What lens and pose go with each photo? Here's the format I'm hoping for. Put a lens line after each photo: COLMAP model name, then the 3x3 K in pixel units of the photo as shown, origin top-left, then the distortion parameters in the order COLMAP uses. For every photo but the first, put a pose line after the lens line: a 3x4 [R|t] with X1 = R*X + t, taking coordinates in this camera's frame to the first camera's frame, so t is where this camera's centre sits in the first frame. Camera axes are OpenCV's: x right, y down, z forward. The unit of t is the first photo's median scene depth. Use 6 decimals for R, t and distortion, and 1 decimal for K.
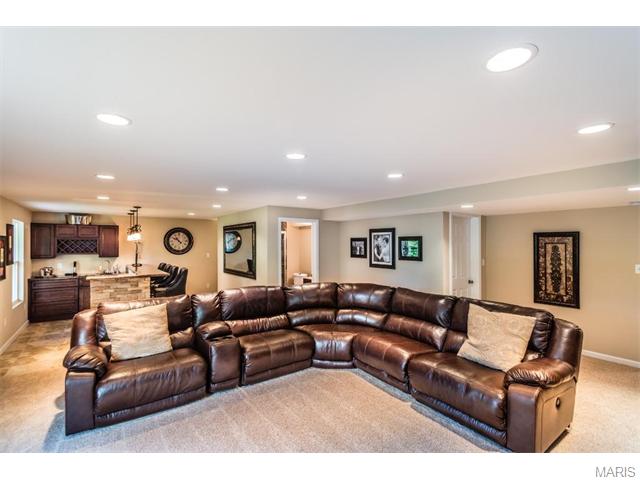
lens RADIAL K [[300.4, 0, 320.0], [0, 300.4, 246.0], [0, 0, 1]] dist [0.017062, -0.005793]
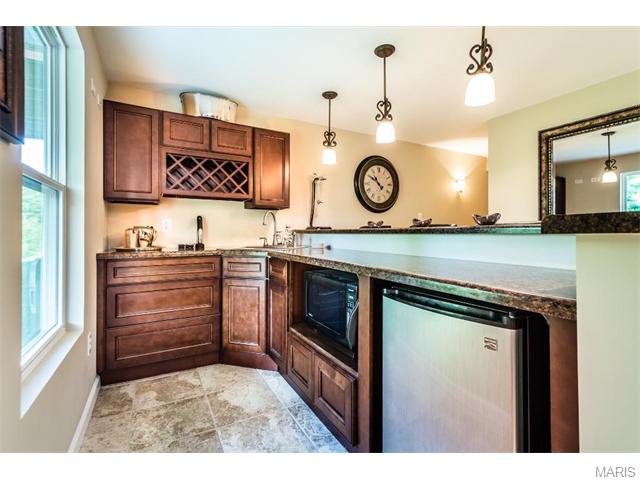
lens RADIAL K [[300.4, 0, 322.1], [0, 300.4, 235.0], [0, 0, 1]] dist [0.017062, -0.005793]
pose [[0.993203, 0.005379, -0.116275, -0.626546], [-0.004827, 0.999976, 0.005031, 0.078049], [0.116299, -0.004436, 0.993204, 0.645343]]
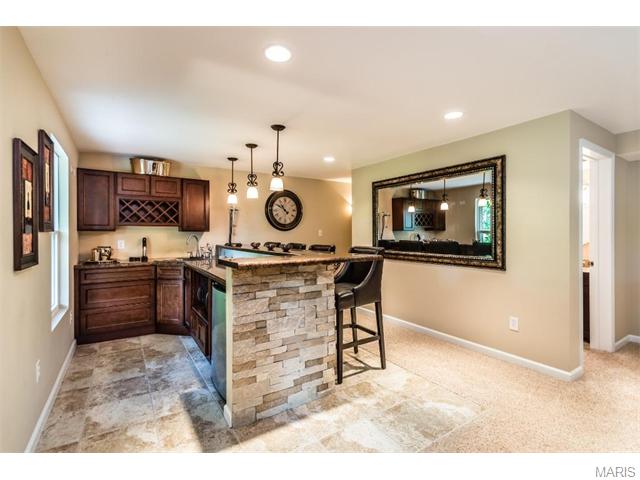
lens RADIAL K [[300.4, 0, 321.1], [0, 300.4, 238.0], [0, 0, 1]] dist [0.017062, -0.005793]
pose [[0.998940, 0.001165, -0.046008, -0.447894], [-0.000762, 0.999961, 0.008772, 0.048359], [0.046017, -0.008728, 0.998903, 0.431176]]
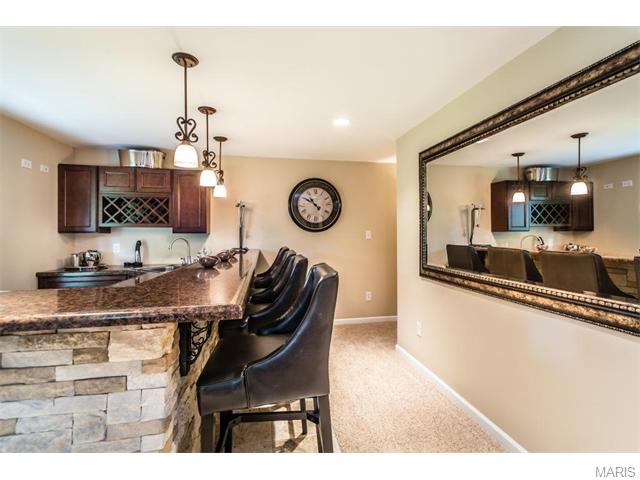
lens RADIAL K [[300.4, 0, 324.1], [0, 300.4, 236.3], [0, 0, 1]] dist [0.017062, -0.005793]
pose [[0.910166, 0.005626, -0.414206, -0.308538], [-0.003568, 0.999977, 0.005743, 0.041418], [0.414228, -0.003749, 0.910165, 0.686356]]
